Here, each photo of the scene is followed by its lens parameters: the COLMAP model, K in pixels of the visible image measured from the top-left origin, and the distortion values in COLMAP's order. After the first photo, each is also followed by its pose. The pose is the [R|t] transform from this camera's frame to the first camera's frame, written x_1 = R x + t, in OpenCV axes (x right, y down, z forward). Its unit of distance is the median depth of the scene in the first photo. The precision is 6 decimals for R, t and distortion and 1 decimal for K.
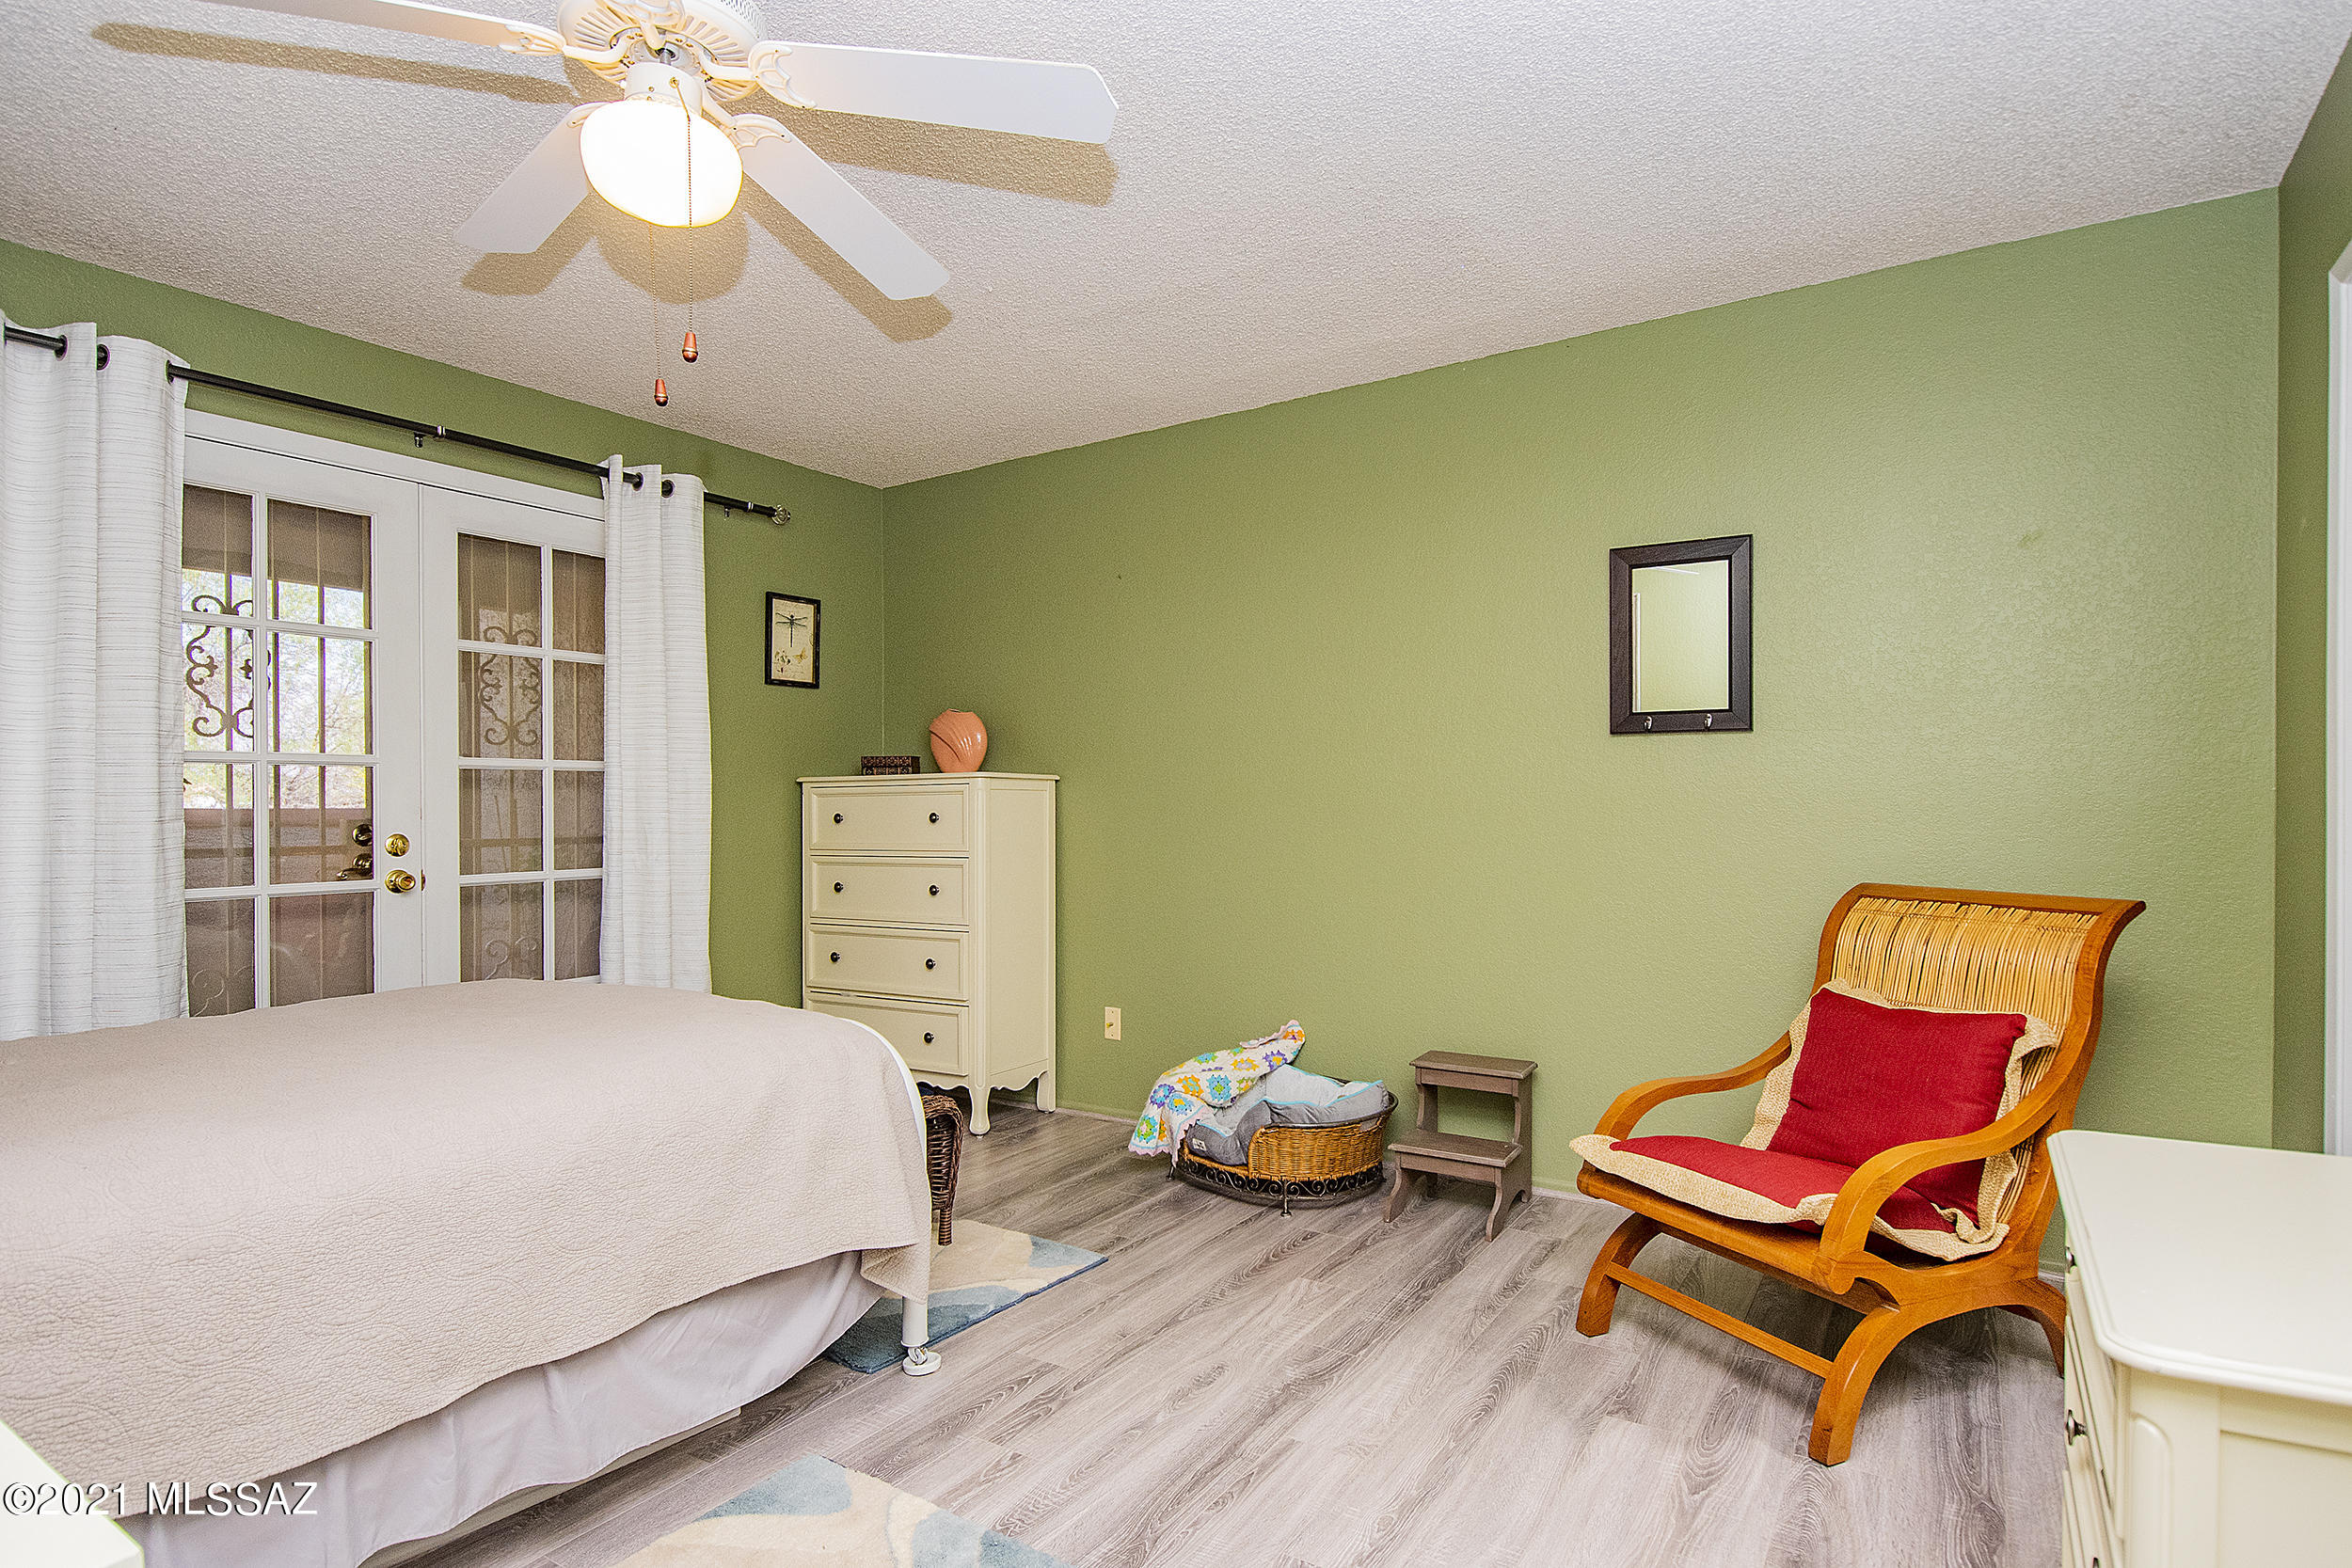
lens RADIAL K [[1263.6, 0, 1181.8], [0, 1263.6, 804.0], [0, 0, 1]] dist [0.003628, 0.000435]
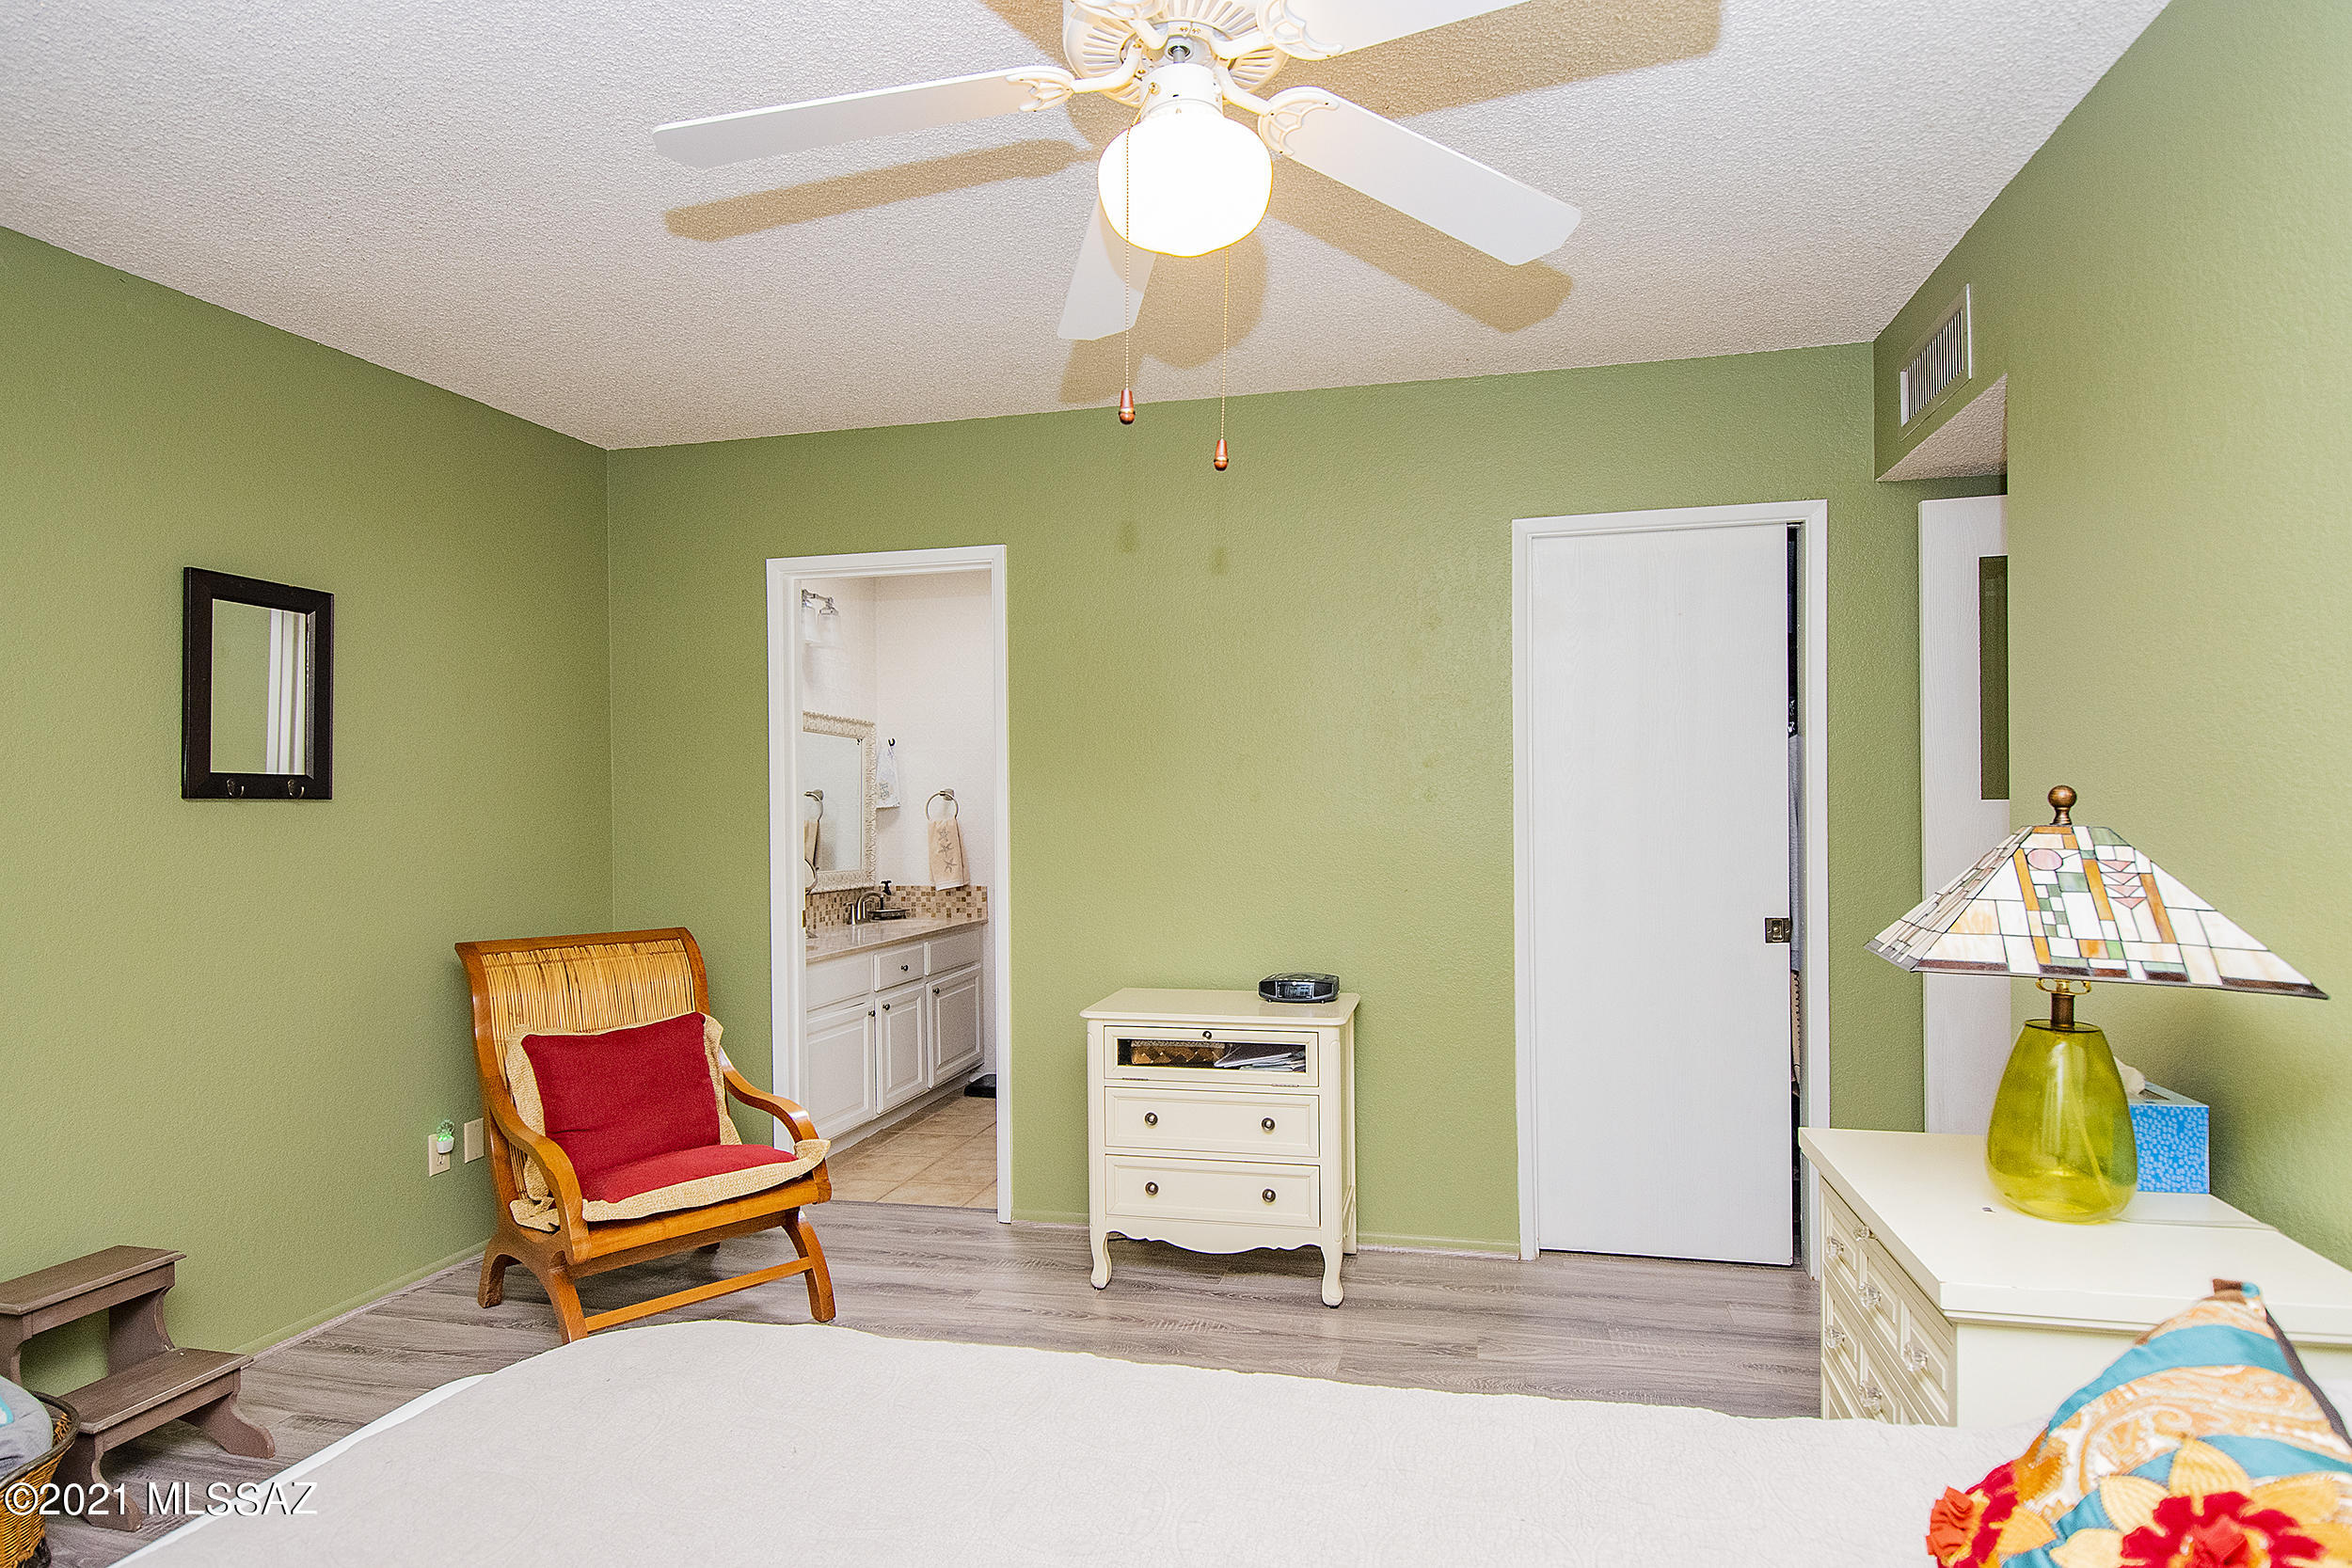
lens RADIAL K [[1263.6, 0, 1181.8], [0, 1263.6, 804.0], [0, 0, 1]] dist [0.003628, 0.000435]
pose [[-0.320964, 0.016266, 0.946952, -0.653986], [0.017578, 0.999783, -0.011215, -0.033255], [-0.946928, 0.013045, -0.321180, 0.696876]]
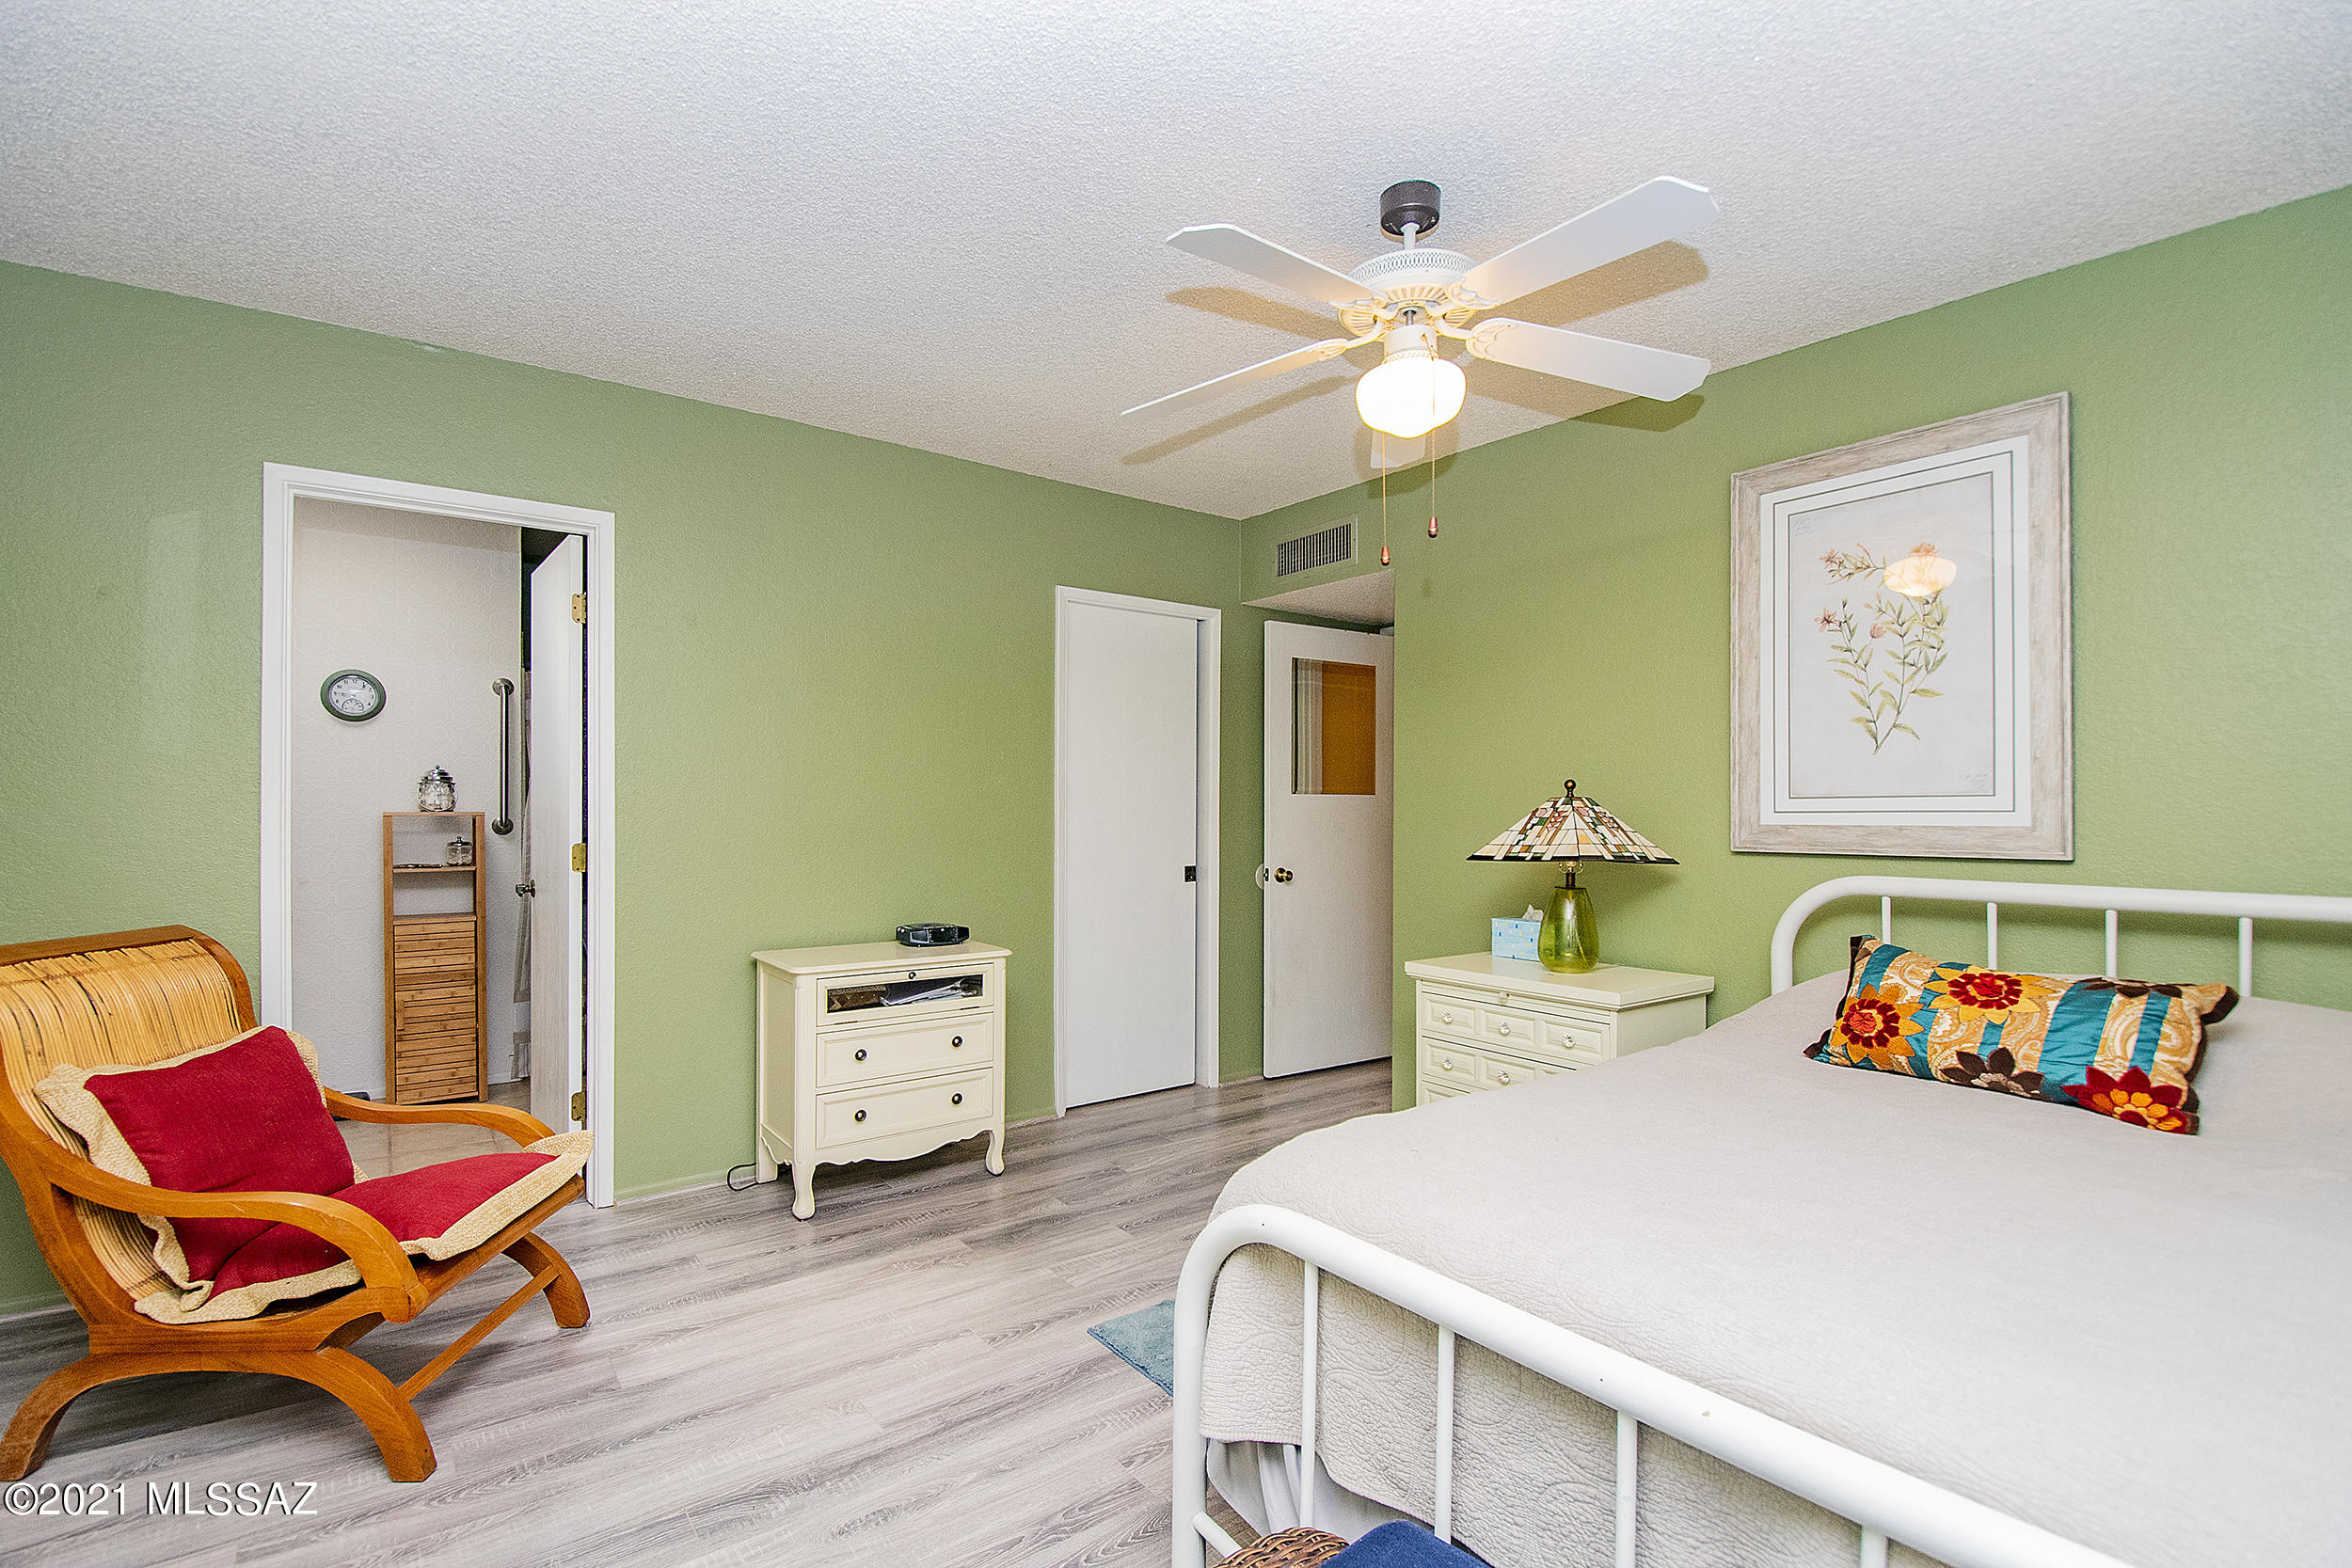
lens RADIAL K [[1063.8, 0, 1178.5], [0, 1063.8, 805.4], [0, 0, 1]] dist [0.002269, -0.019242]
pose [[-0.935600, 0.007944, 0.352973, -0.318709], [0.006509, 0.999965, -0.005252, -0.016167], [-0.353003, -0.002617, -0.935619, 1.187555]]
